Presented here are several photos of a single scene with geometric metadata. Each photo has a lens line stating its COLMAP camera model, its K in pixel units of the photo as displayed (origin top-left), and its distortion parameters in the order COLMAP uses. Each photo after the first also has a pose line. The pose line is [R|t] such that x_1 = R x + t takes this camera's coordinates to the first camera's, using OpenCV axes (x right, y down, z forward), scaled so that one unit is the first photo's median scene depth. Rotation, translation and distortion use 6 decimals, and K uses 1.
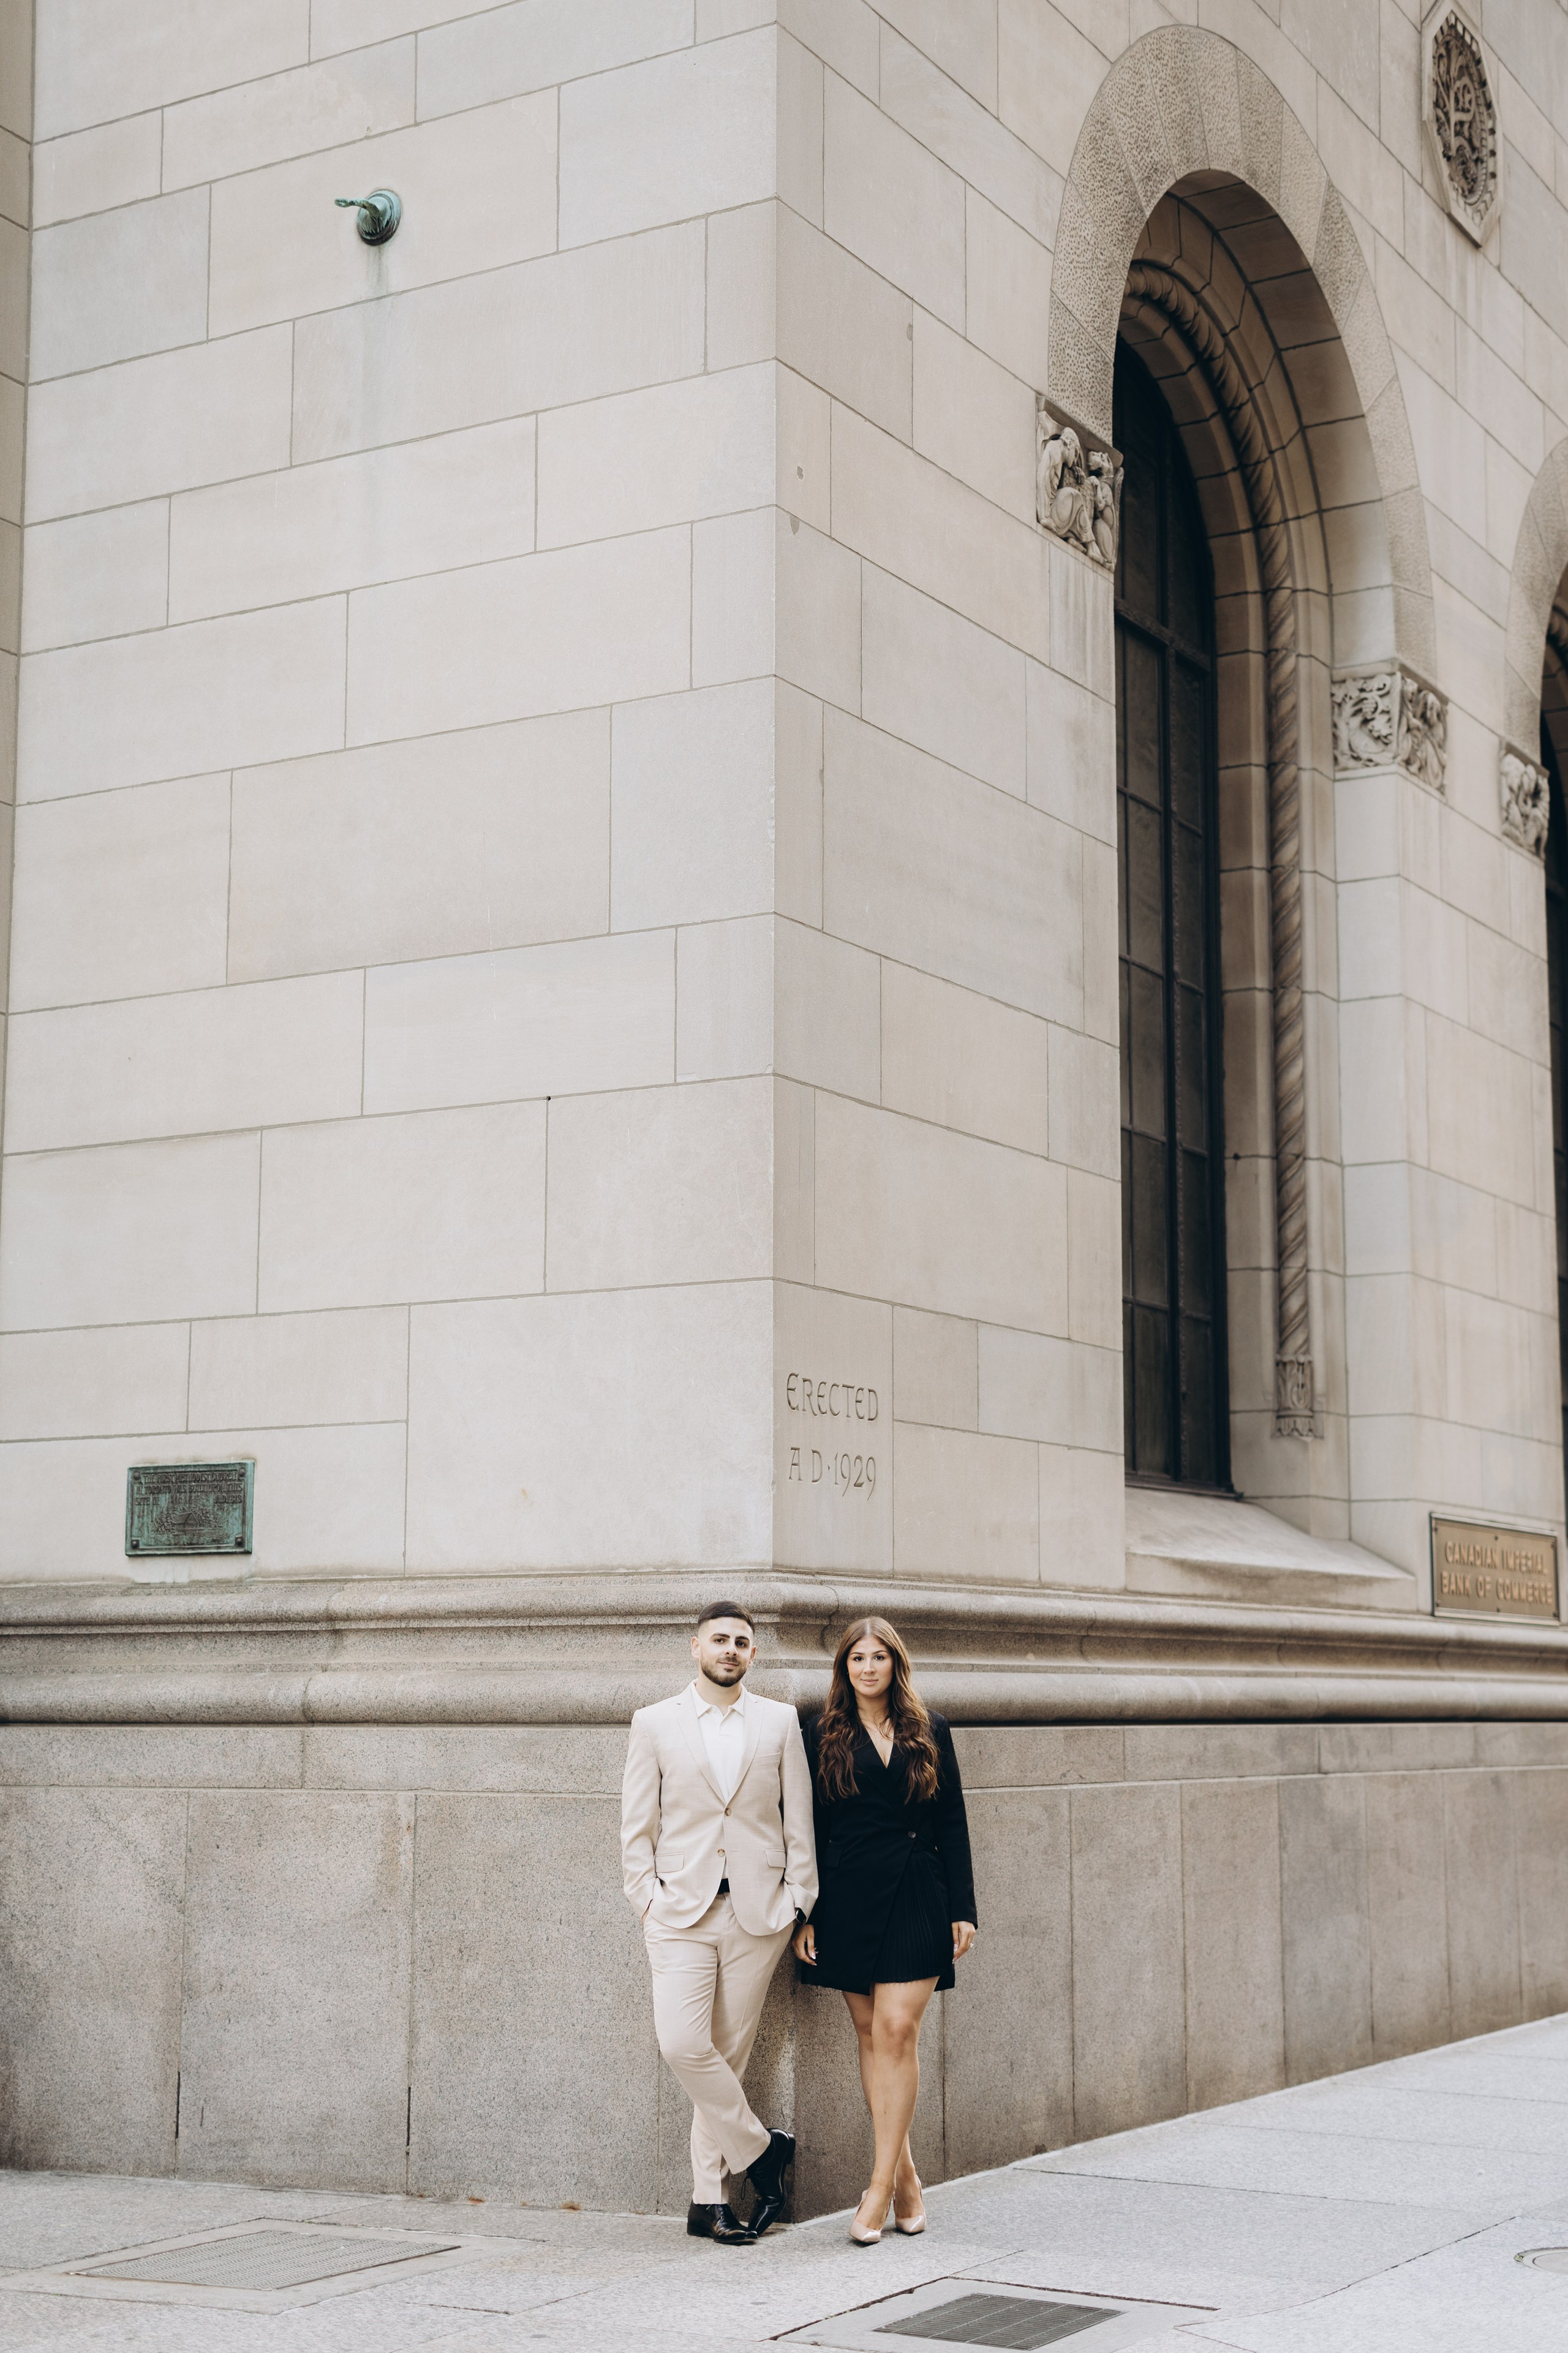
lens RADIAL K [[3419.1, 0, 793.9], [0, 3419.1, 1171.5], [0, 0, 1]] dist [0.109098, 0.007694]
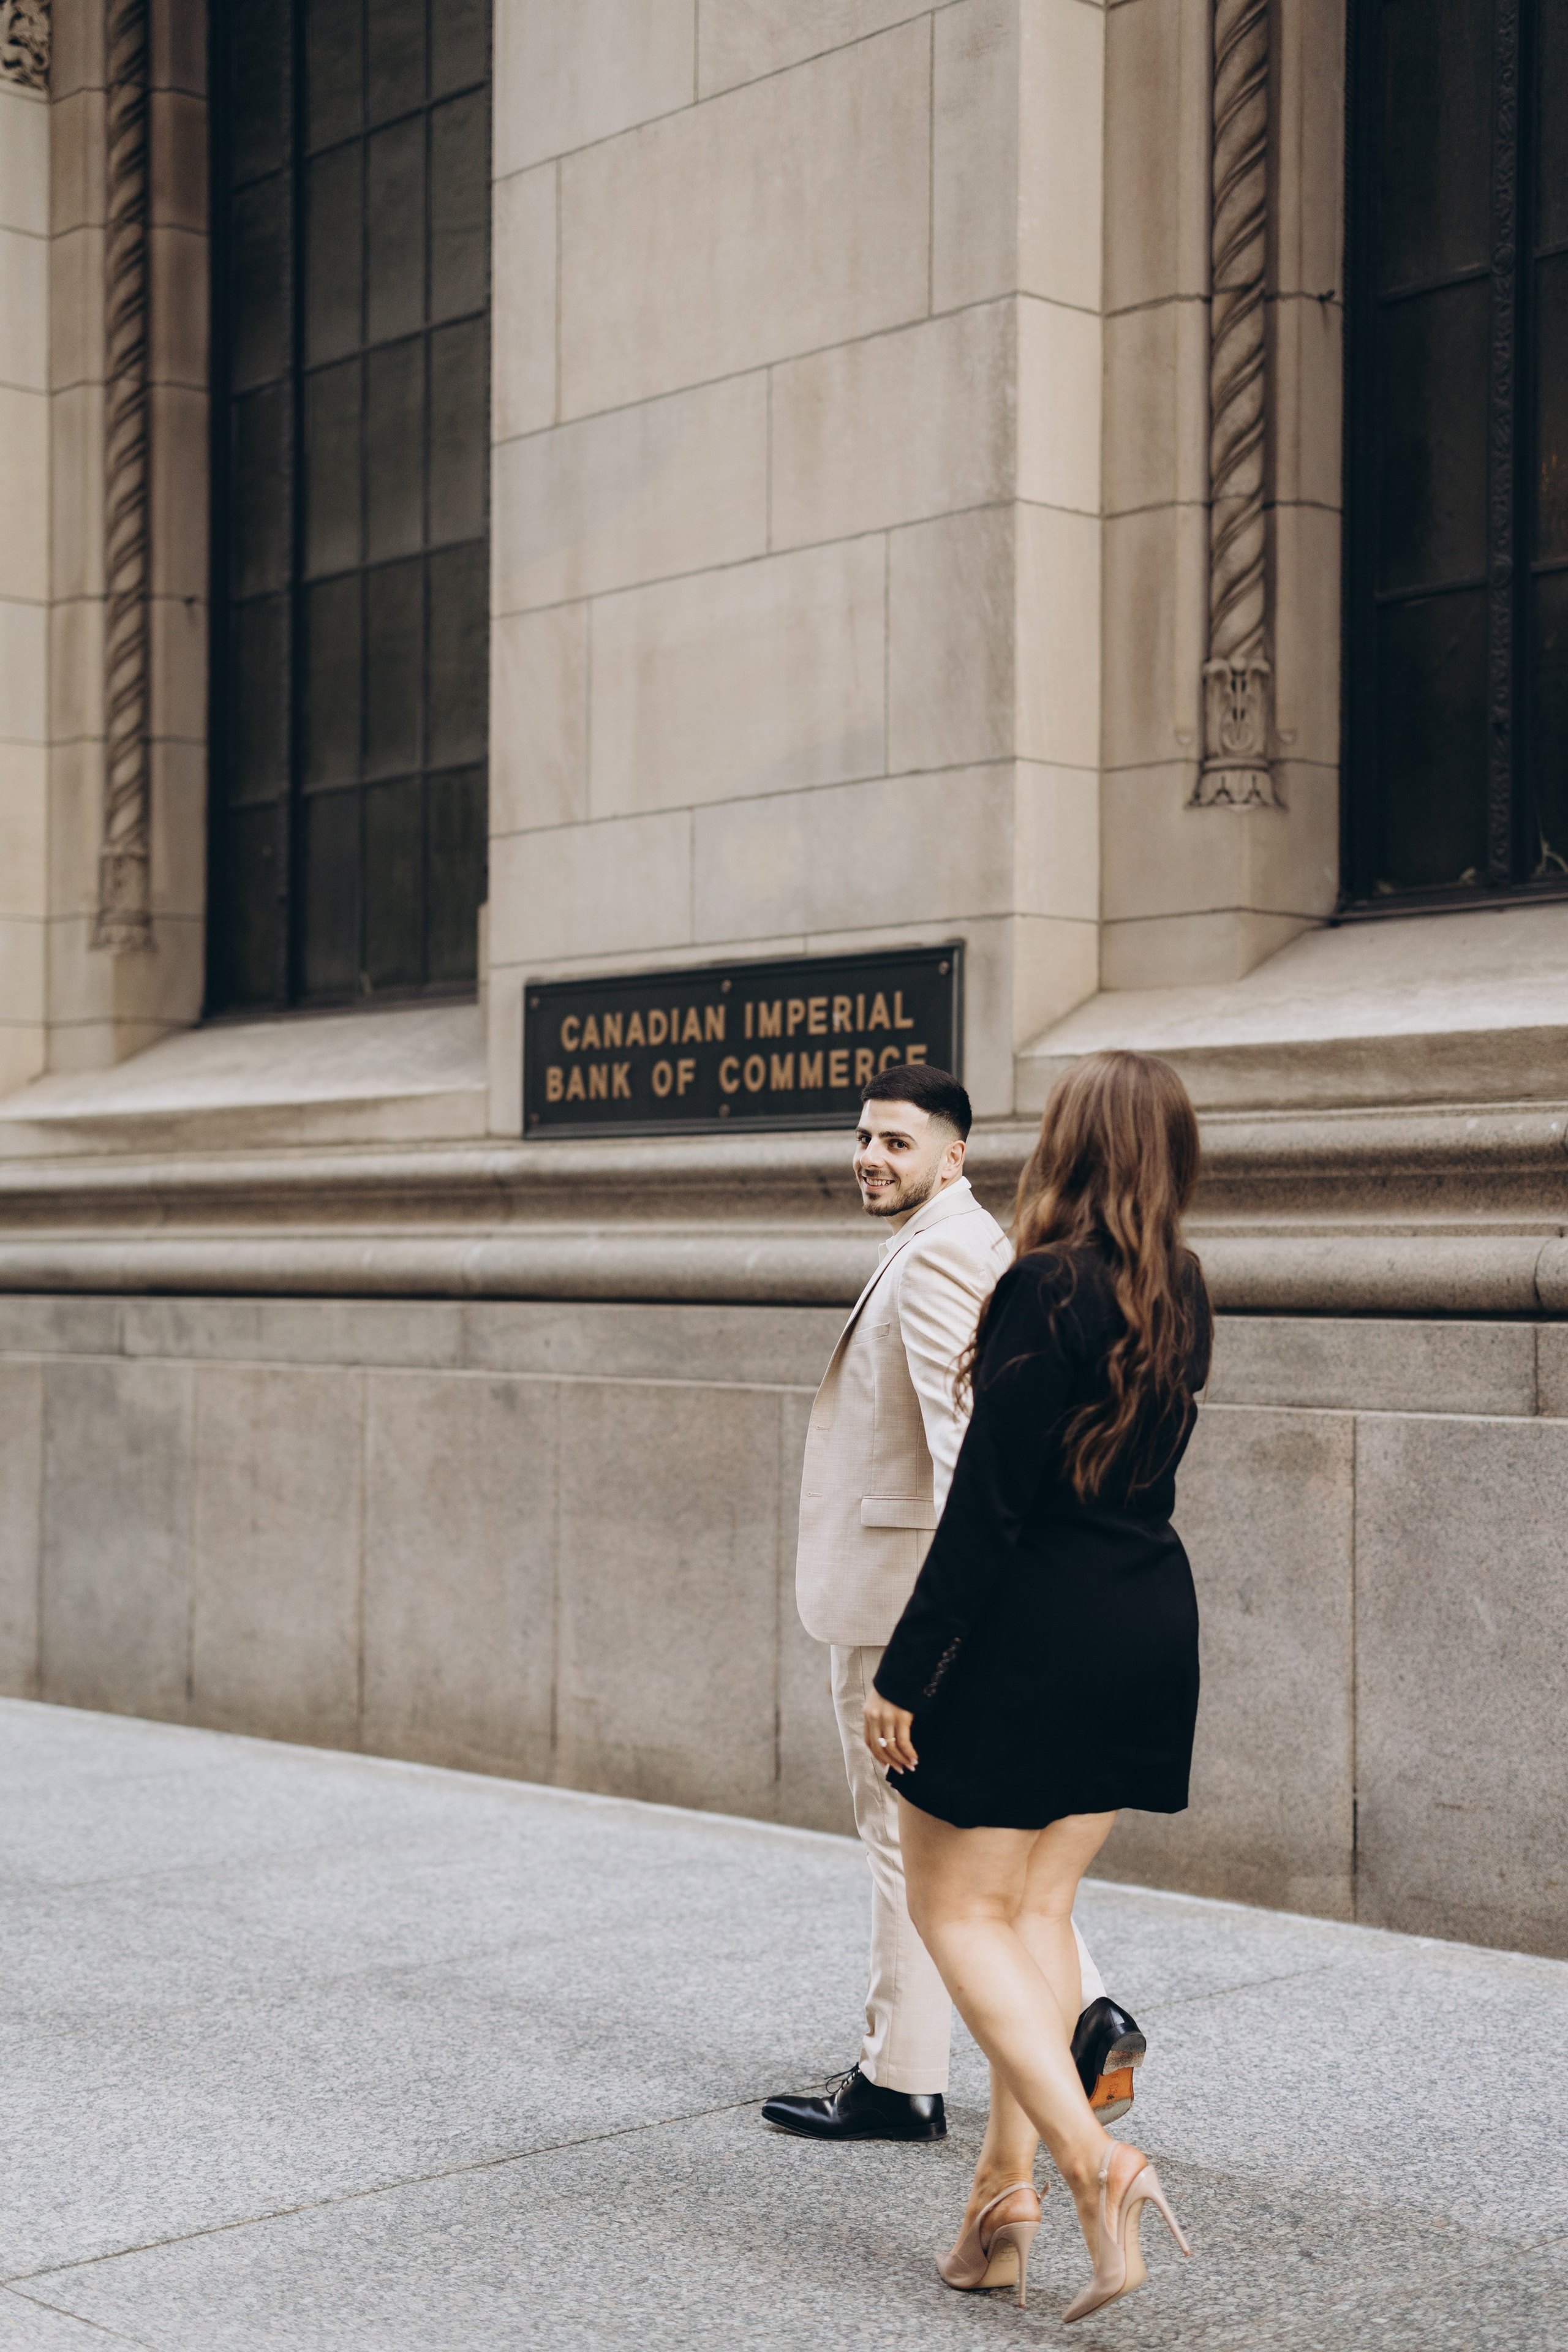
lens RADIAL K [[3417.9, 0, 793.9], [0, 3417.9, 1171.0], [0, 0, 1]] dist [0.109098, 0.007694]
pose [[-0.307723, -0.032120, -0.950934, 0.988874], [0.139455, 0.987114, -0.078469, 0.243971], [0.941201, -0.156759, -0.299278, 1.571265]]
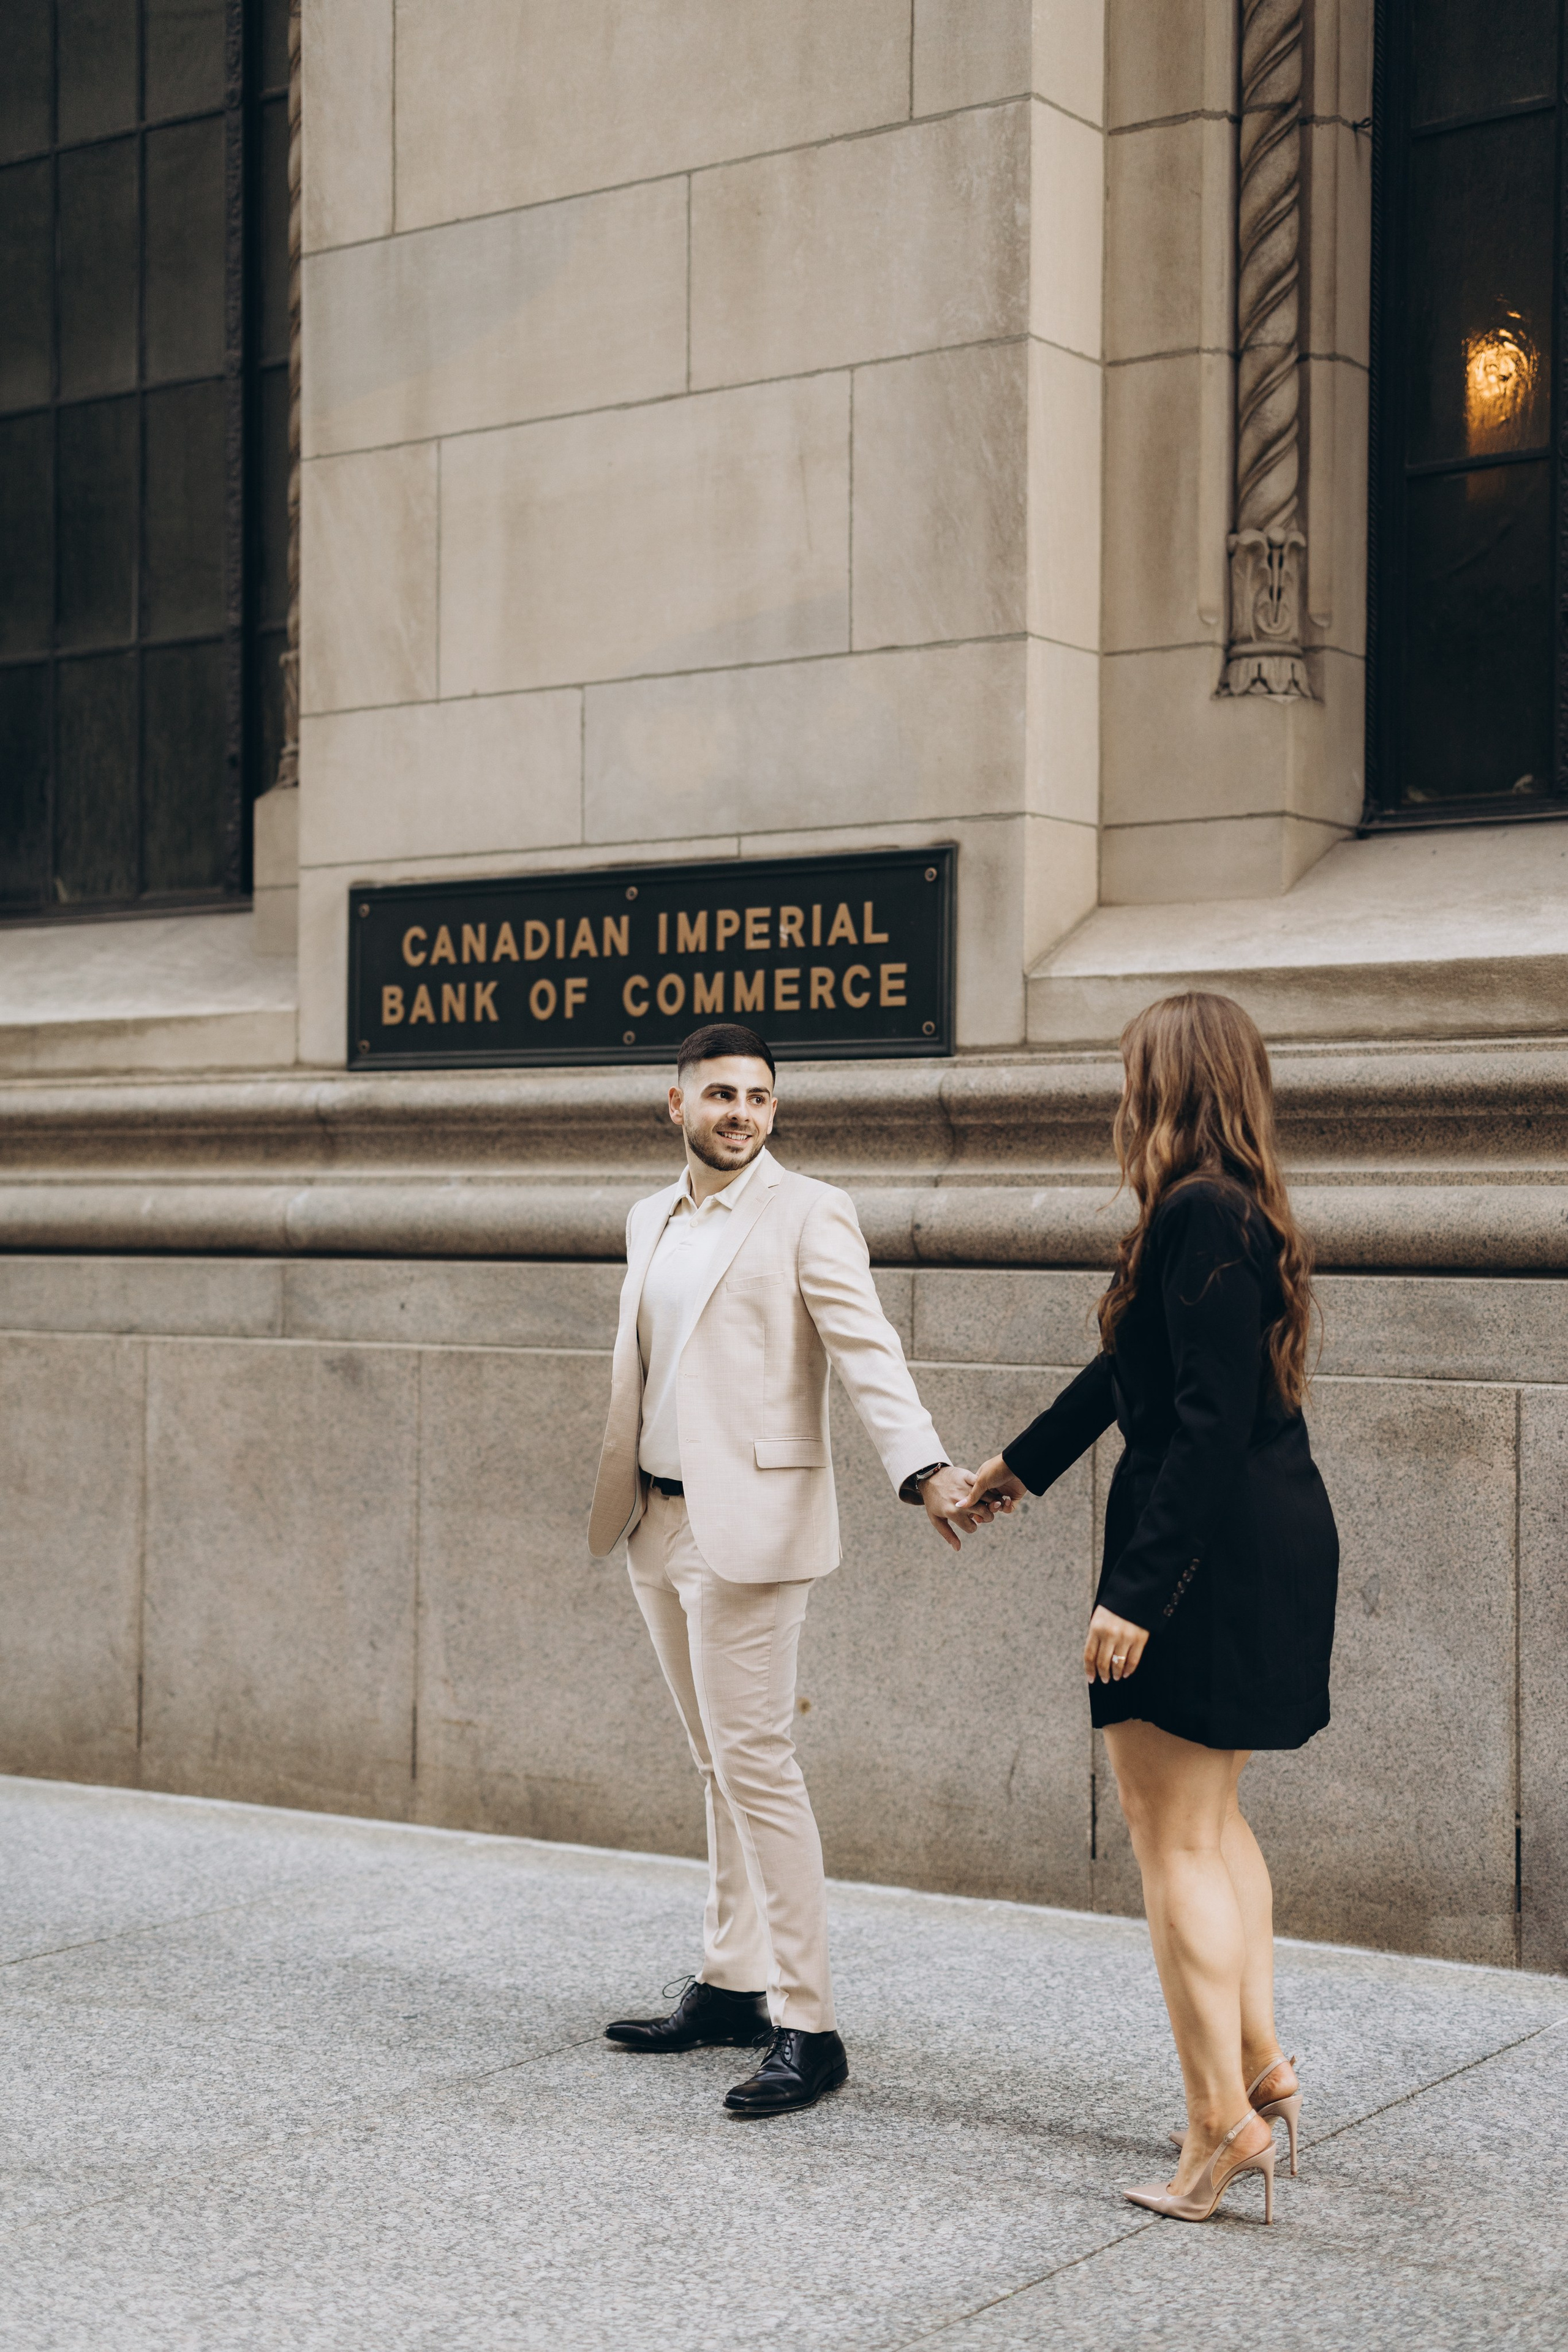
lens RADIAL K [[3428.7, 0, 781.7], [0, 3428.7, 1174.8], [0, 0, 1]] dist [0.087395, 0.125511]
pose [[-0.104832, -0.020290, -0.994283, 0.922632], [0.144262, 0.988906, -0.035391, 0.222607], [0.983971, -0.147147, -0.100742, 1.422921]]
